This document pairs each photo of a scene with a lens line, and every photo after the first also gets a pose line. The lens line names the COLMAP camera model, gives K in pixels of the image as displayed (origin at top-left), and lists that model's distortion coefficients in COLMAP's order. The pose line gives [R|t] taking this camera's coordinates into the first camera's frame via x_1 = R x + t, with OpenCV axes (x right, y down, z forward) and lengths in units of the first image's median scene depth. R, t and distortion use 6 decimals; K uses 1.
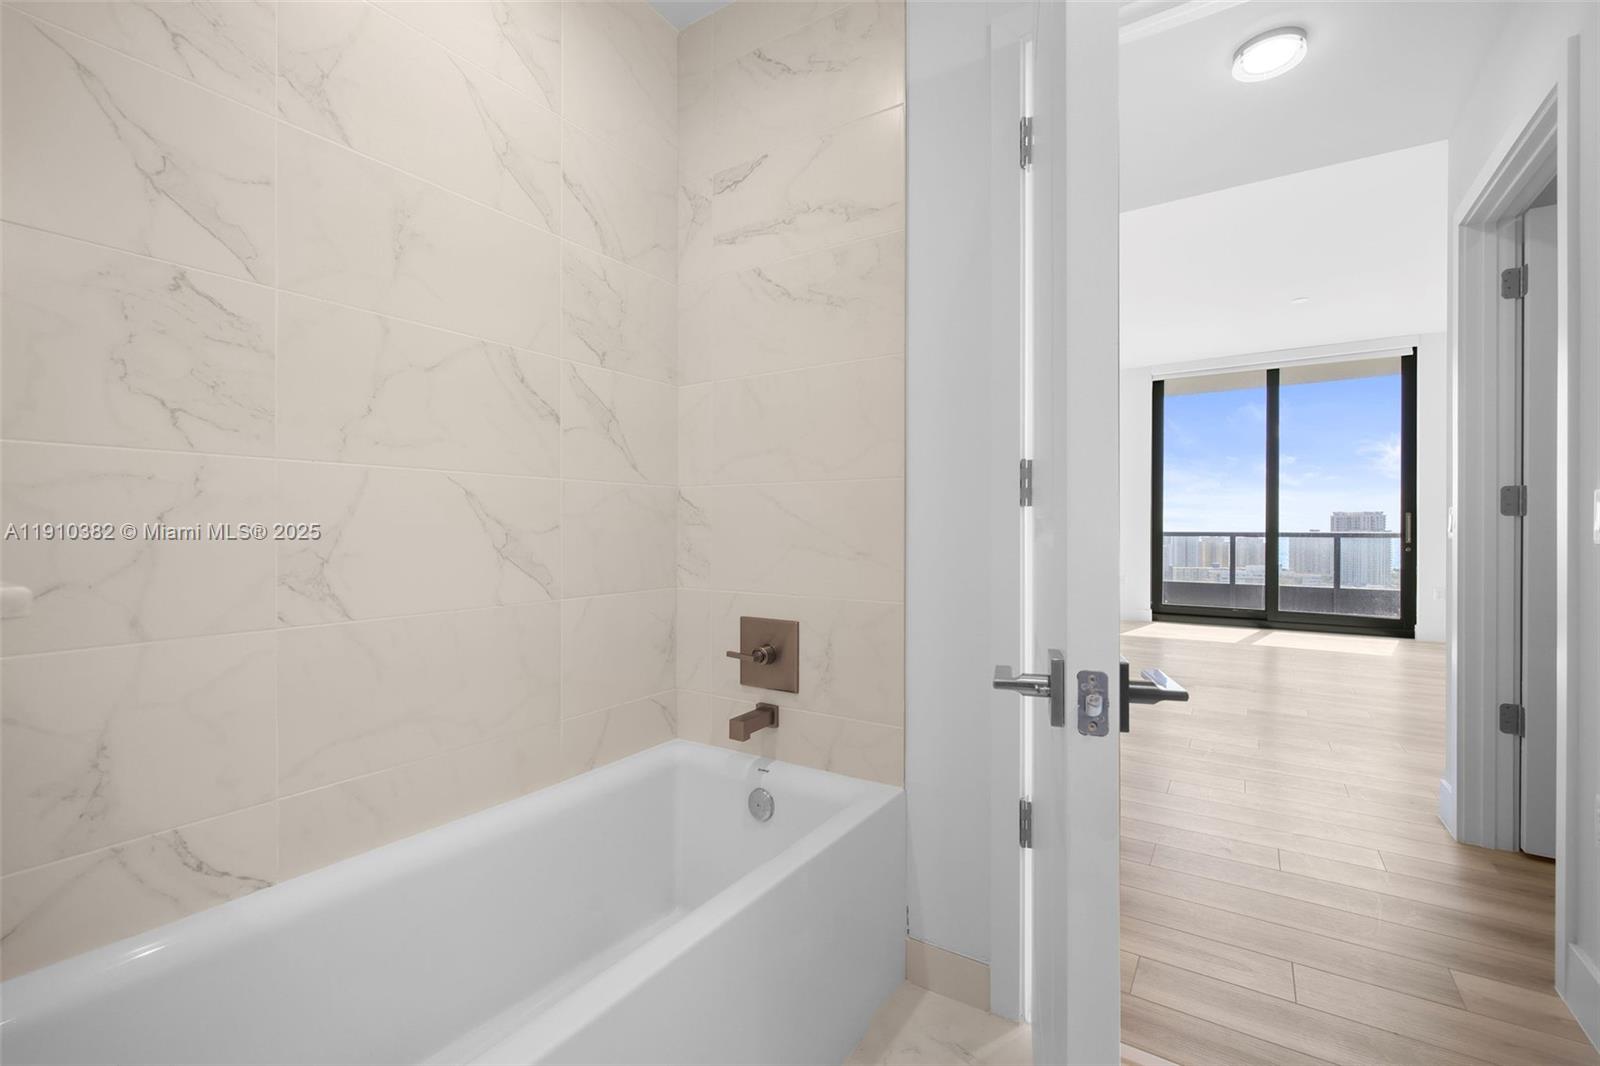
lens RADIAL K [[675.6, 0, 797.5], [0, 675.6, 528.3], [0, 0, 1]] dist [-0.002366, -0.000537]
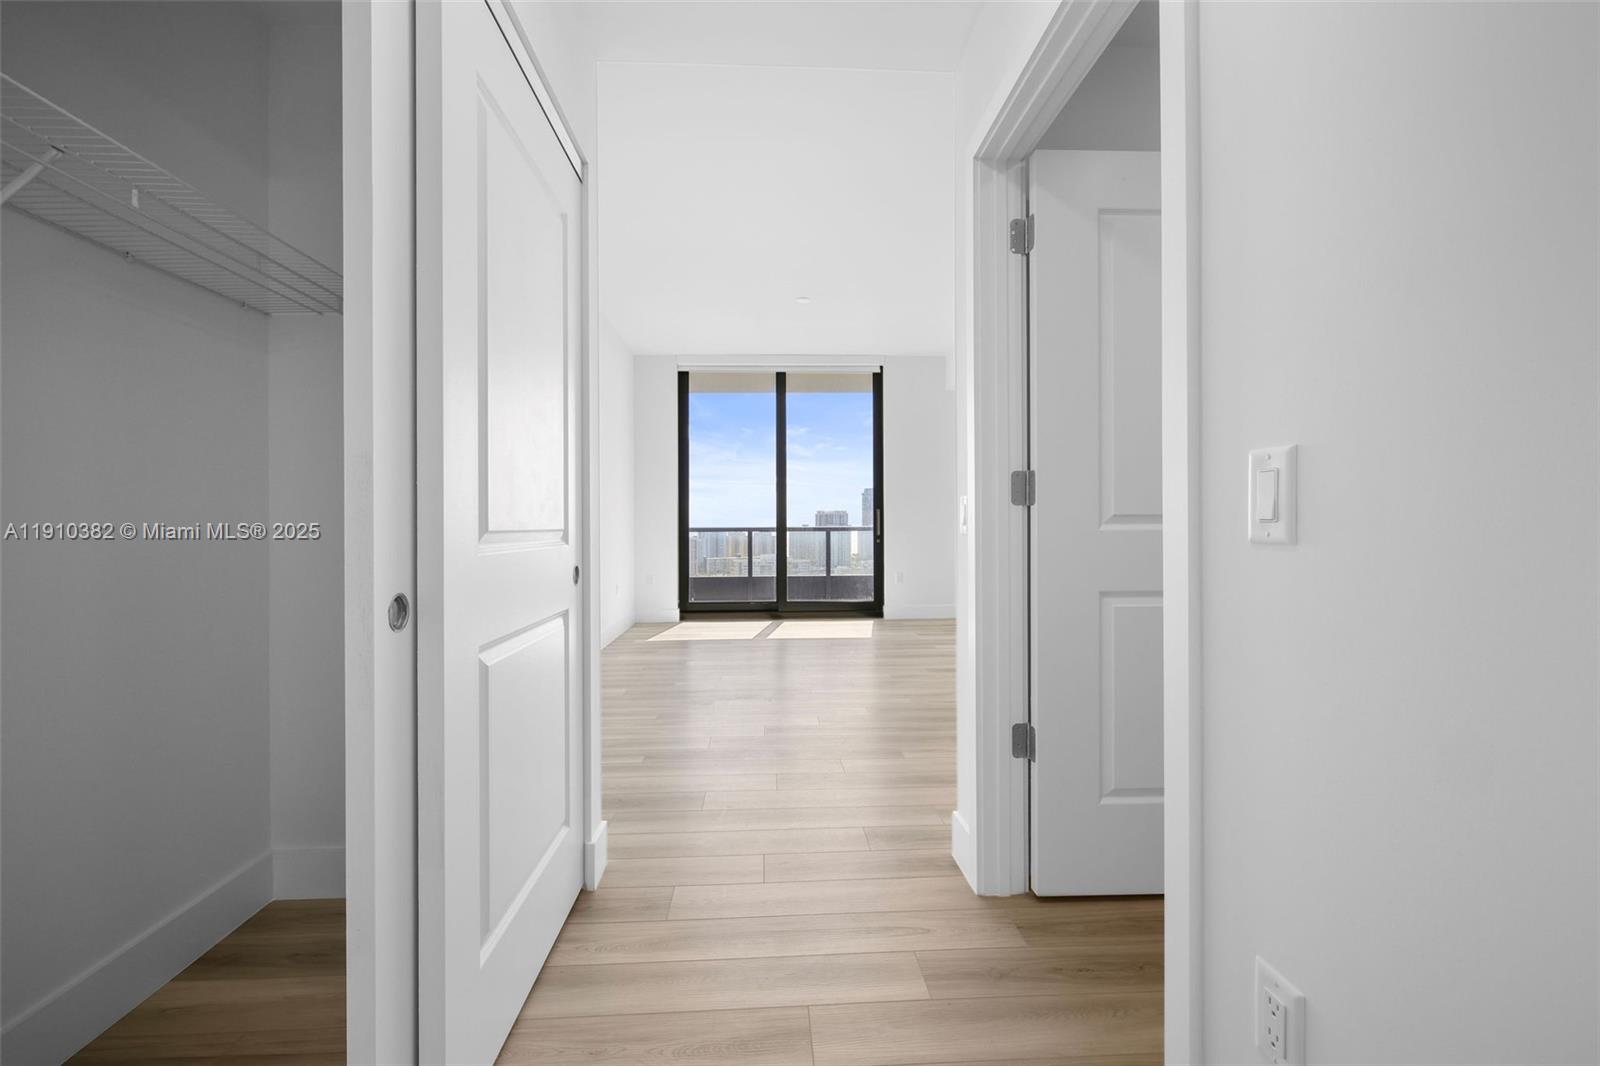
lens RADIAL K [[663.0, 0, 791.7], [0, 663.0, 524.9], [0, 0, 1]] dist [-0.000853, -0.000099]
pose [[0.805488, -0.006800, 0.592573, 0.269826], [0.007413, 0.999972, 0.001399, 0.002594], [-0.592565, 0.003265, 0.805516, 0.411273]]
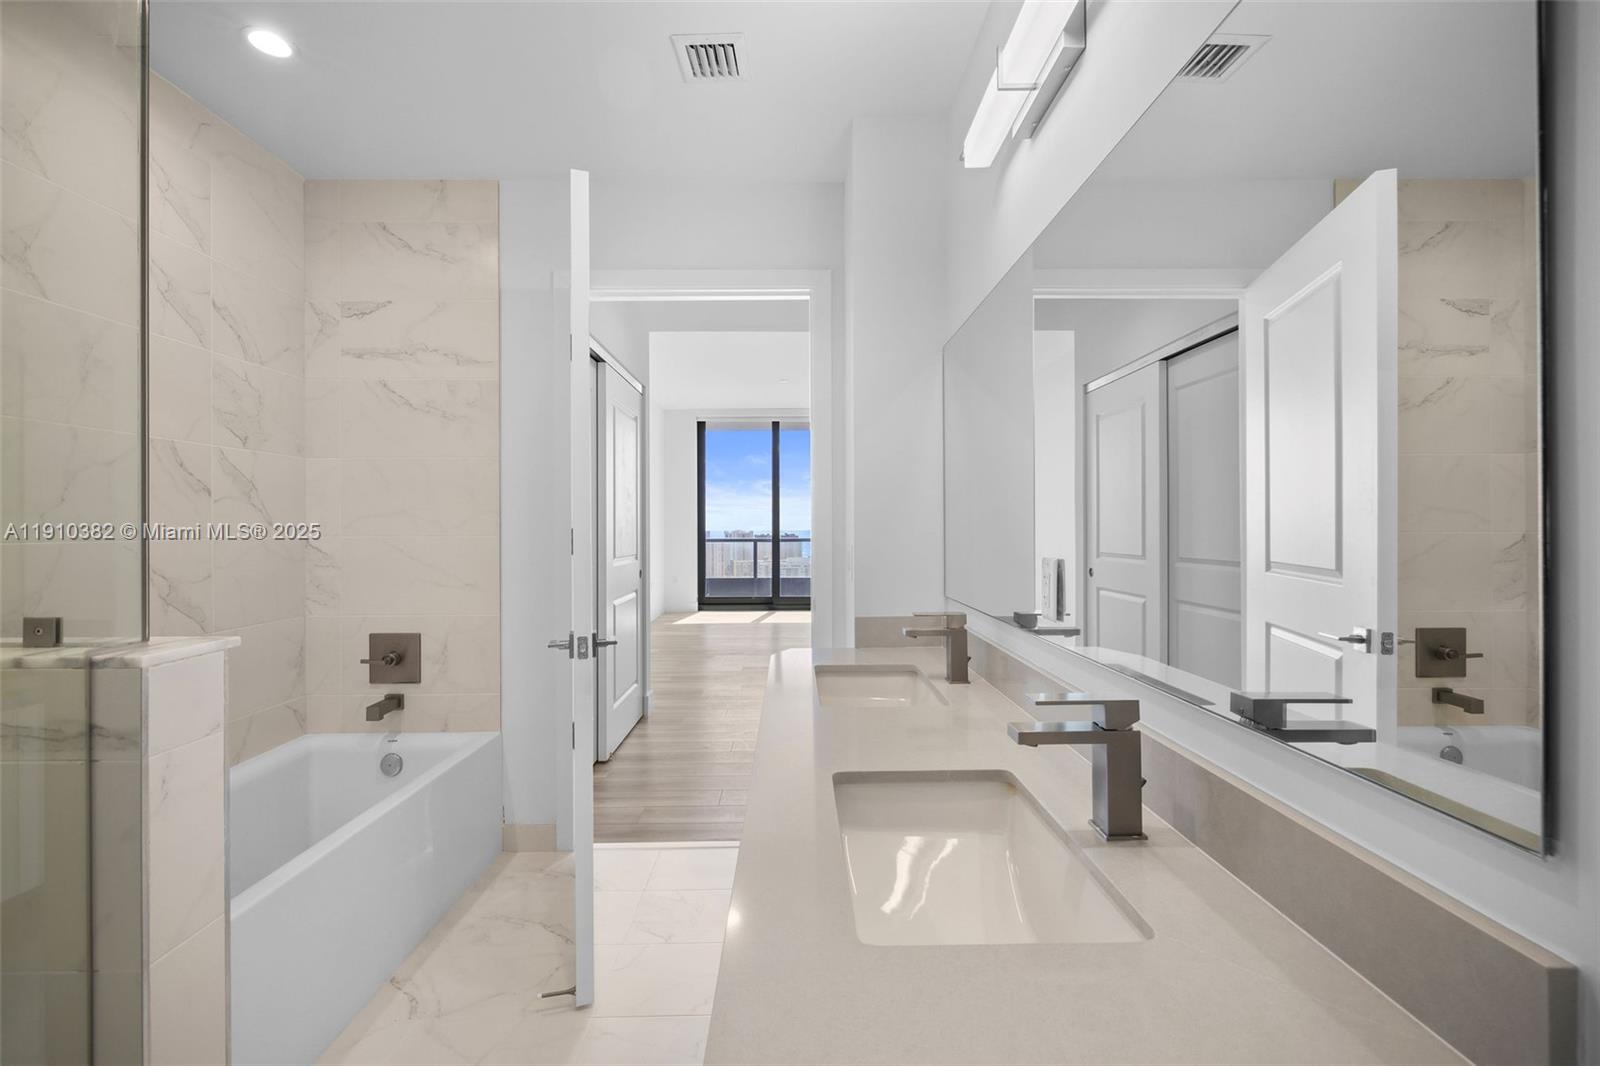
lens RADIAL K [[675.6, 0, 797.5], [0, 675.6, 528.3], [0, 0, 1]] dist [-0.002366, -0.000537]
pose [[0.826027, -0.005903, 0.563599, -0.095594], [0.004897, 0.999983, 0.003296, -0.057385], [-0.563609, 0.000037, 0.826042, -0.426862]]
